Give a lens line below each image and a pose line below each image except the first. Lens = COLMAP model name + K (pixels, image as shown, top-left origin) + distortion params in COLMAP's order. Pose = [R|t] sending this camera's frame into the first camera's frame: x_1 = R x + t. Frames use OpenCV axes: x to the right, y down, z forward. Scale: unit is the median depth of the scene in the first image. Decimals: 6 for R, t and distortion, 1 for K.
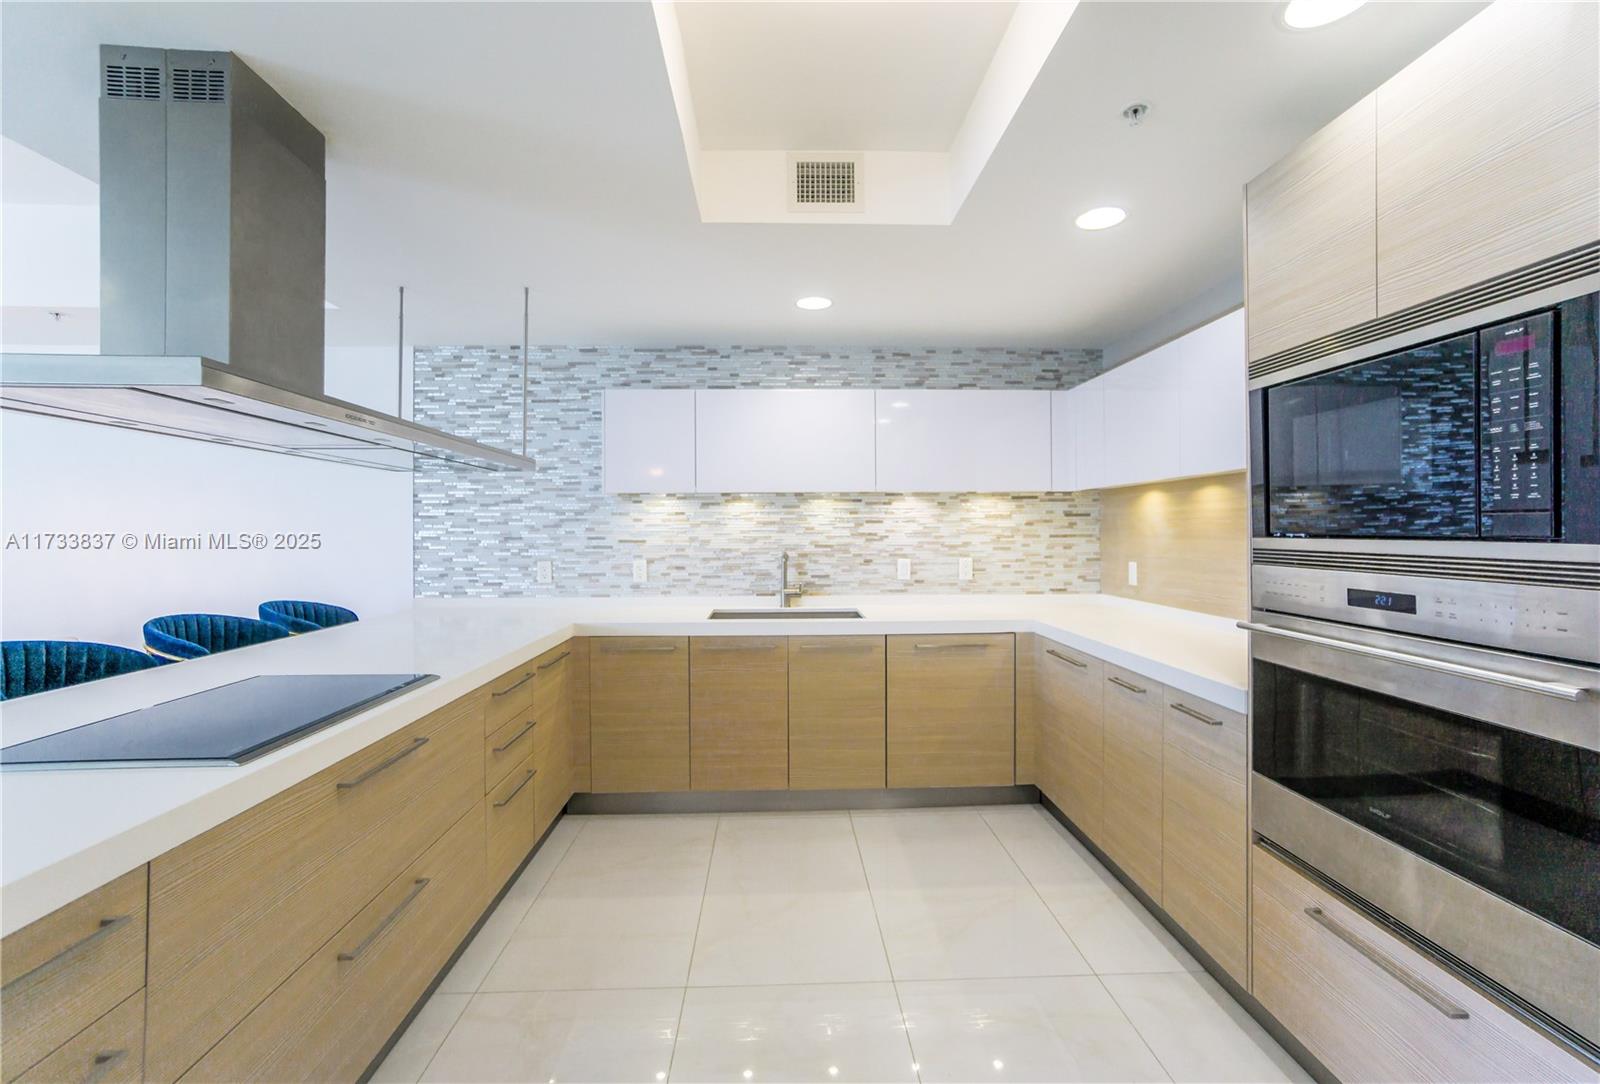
lens RADIAL K [[701.0, 0, 799.9], [0, 701.0, 530.7], [0, 0, 1]] dist [-0.020479, 0.000082]
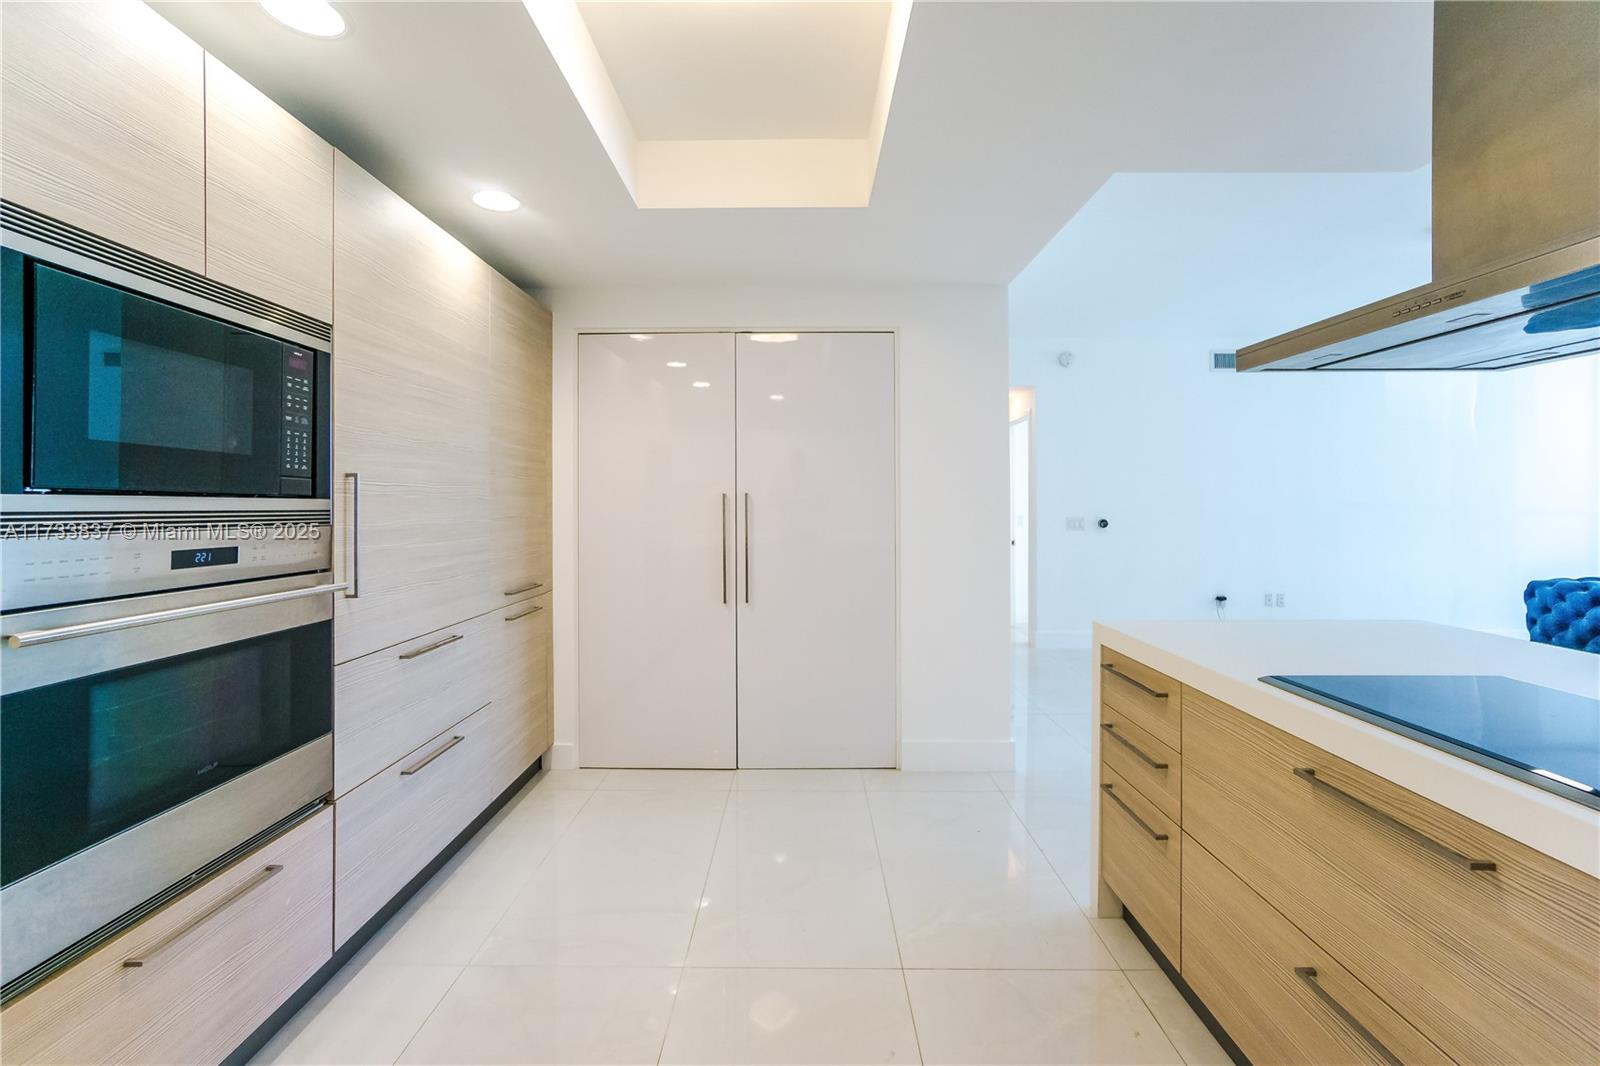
lens RADIAL K [[695.8, 0, 798.5], [0, 695.8, 503.3], [0, 0, 1]] dist [-0.000431, 0.000022]
pose [[-0.998956, 0.006720, 0.045186, -0.025056], [0.006510, 0.999967, -0.004792, 0.011899], [-0.045217, -0.004493, -0.998967, 0.708362]]
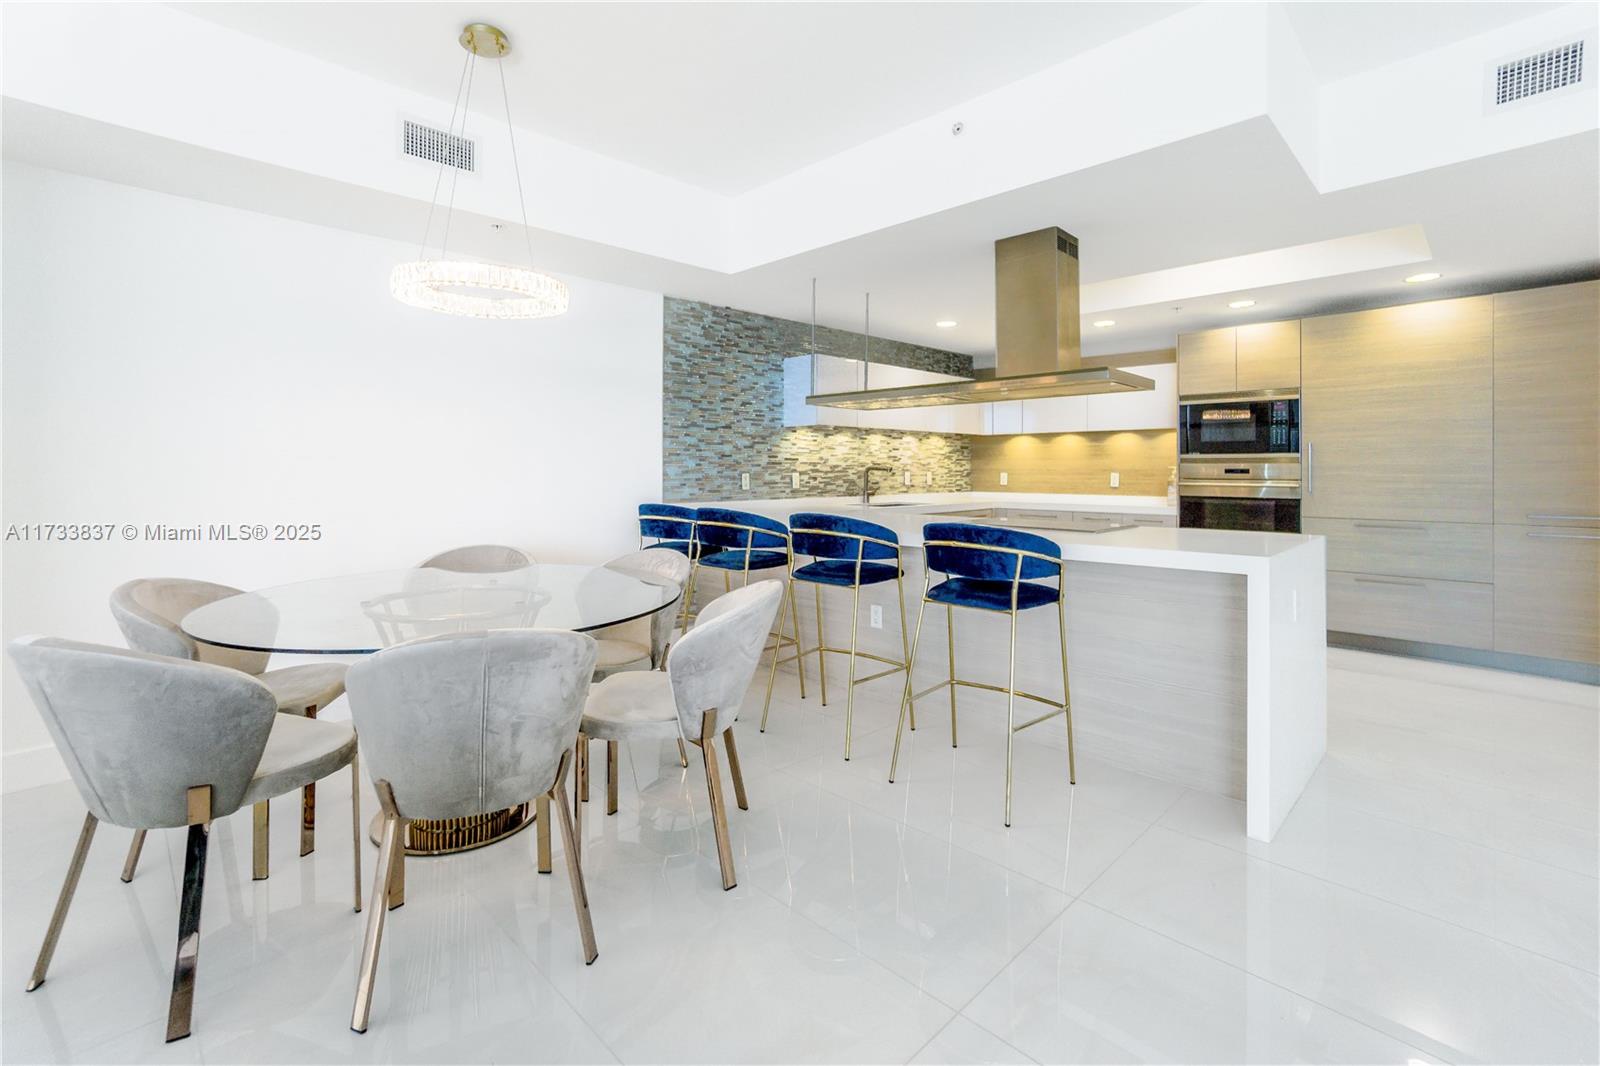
lens RADIAL K [[717.9, 0, 802.6], [0, 717.9, 454.6], [0, 0, 1]] dist [-0.000827, -0.000035]
pose [[0.730385, 0.017199, 0.682820, -1.192766], [-0.002934, 0.999753, -0.022044, 0.037069], [-0.683030, 0.014097, 0.730254, -0.062168]]
